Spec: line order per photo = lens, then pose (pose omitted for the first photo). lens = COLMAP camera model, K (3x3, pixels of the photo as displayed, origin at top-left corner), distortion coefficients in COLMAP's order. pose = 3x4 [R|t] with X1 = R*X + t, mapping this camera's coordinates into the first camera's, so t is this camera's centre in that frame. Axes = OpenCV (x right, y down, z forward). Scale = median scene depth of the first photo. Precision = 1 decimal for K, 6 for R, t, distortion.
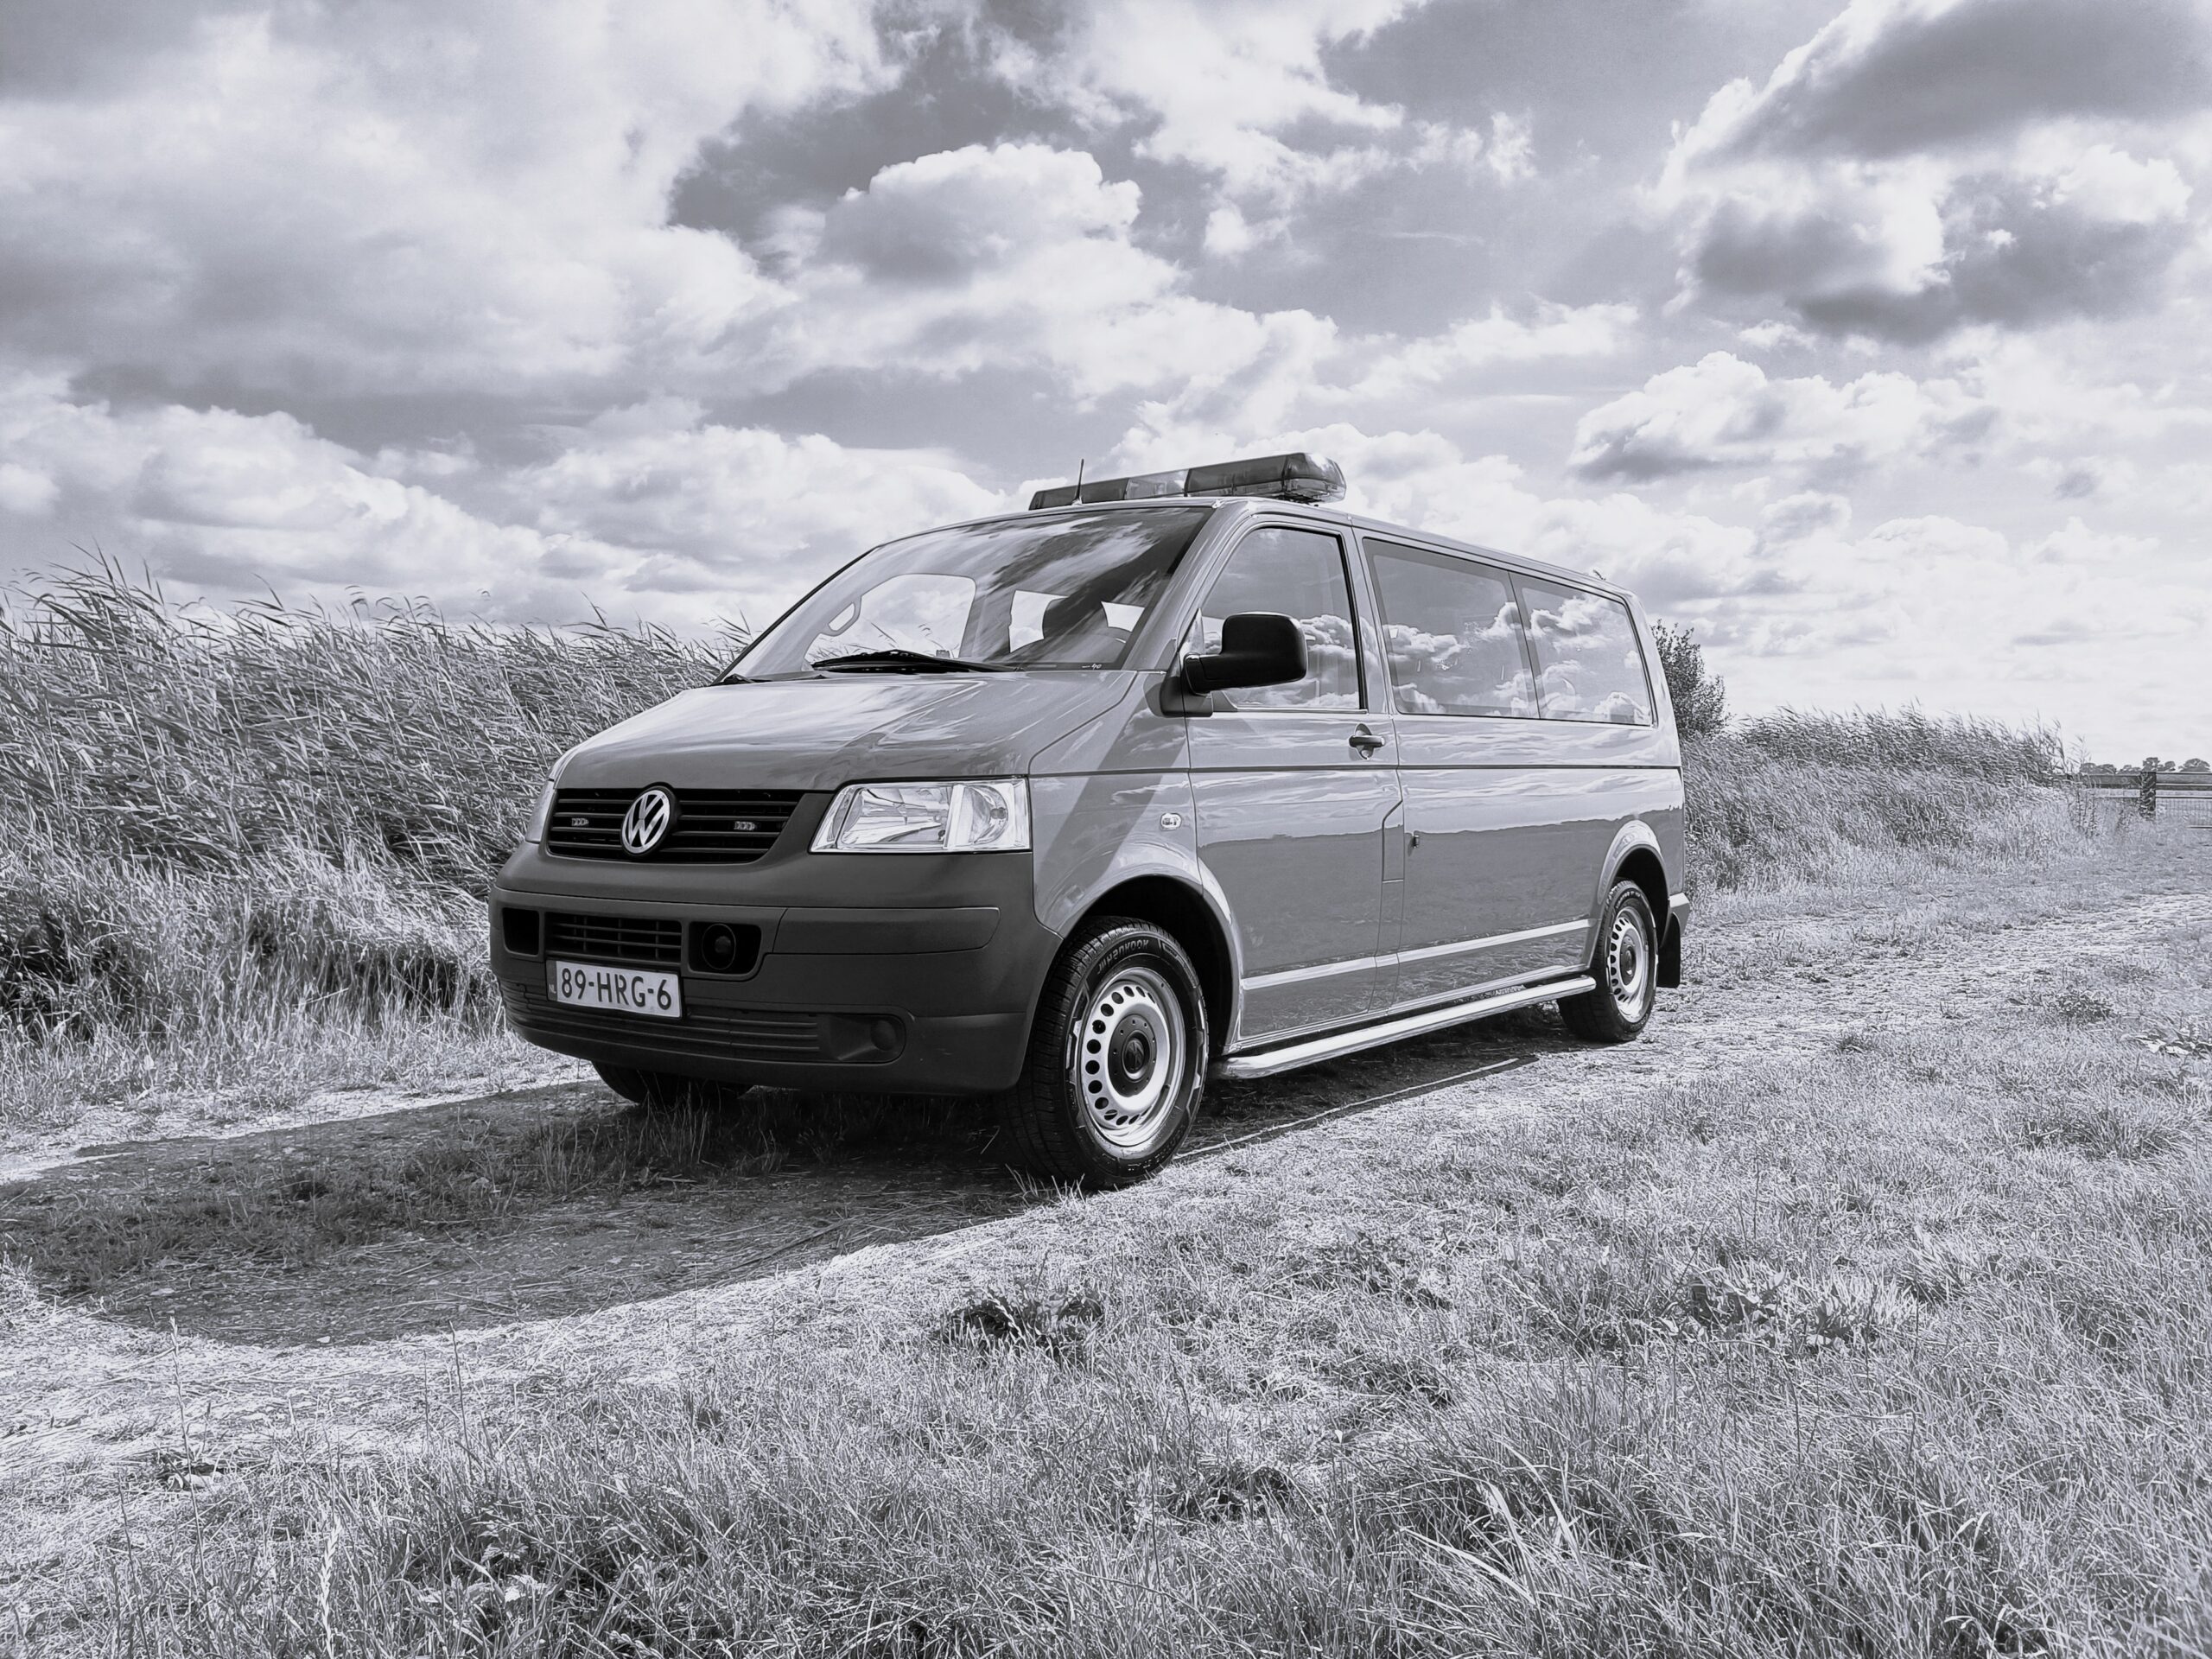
lens RADIAL K [[1658.8, 0, 1119.9], [0, 1658.8, 781.7], [0, 0, 1]] dist [0.064832, -0.070085]
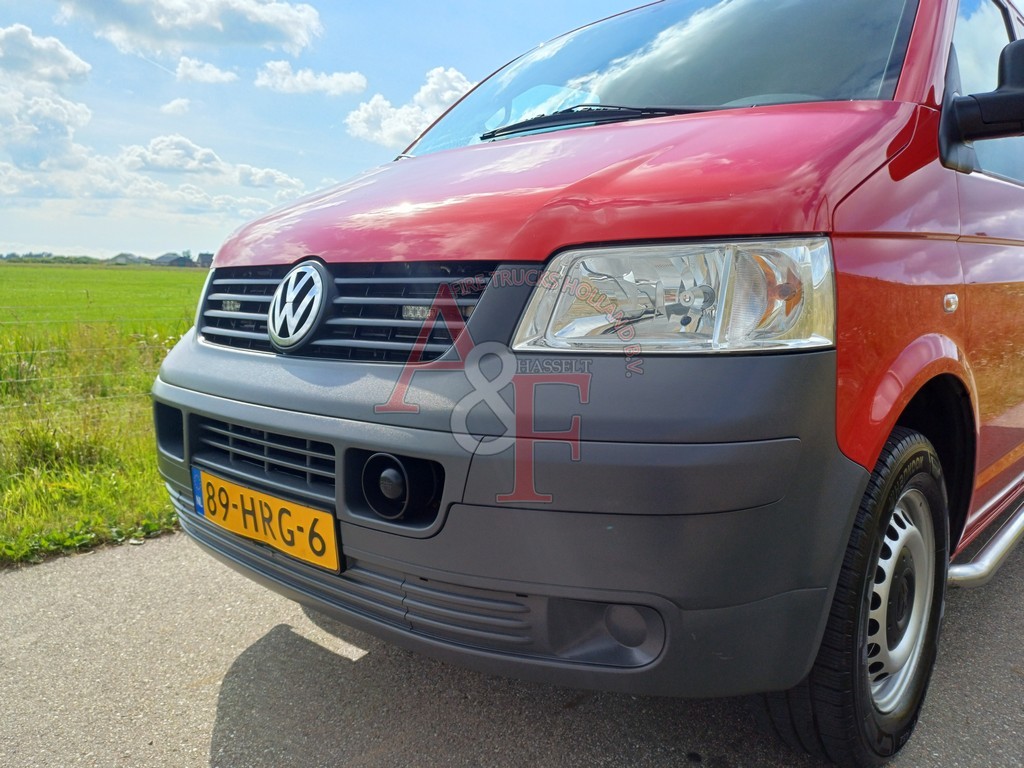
lens RADIAL K [[767.9, 0, 493.7], [0, 767.9, 374.9], [0, 0, 1]] dist [0.064832, -0.070085]
pose [[0.994138, 0.006310, -0.107931, -0.150239], [0.006519, 0.992980, 0.118103, 0.014074], [0.107918, -0.118114, 0.987118, 0.644862]]
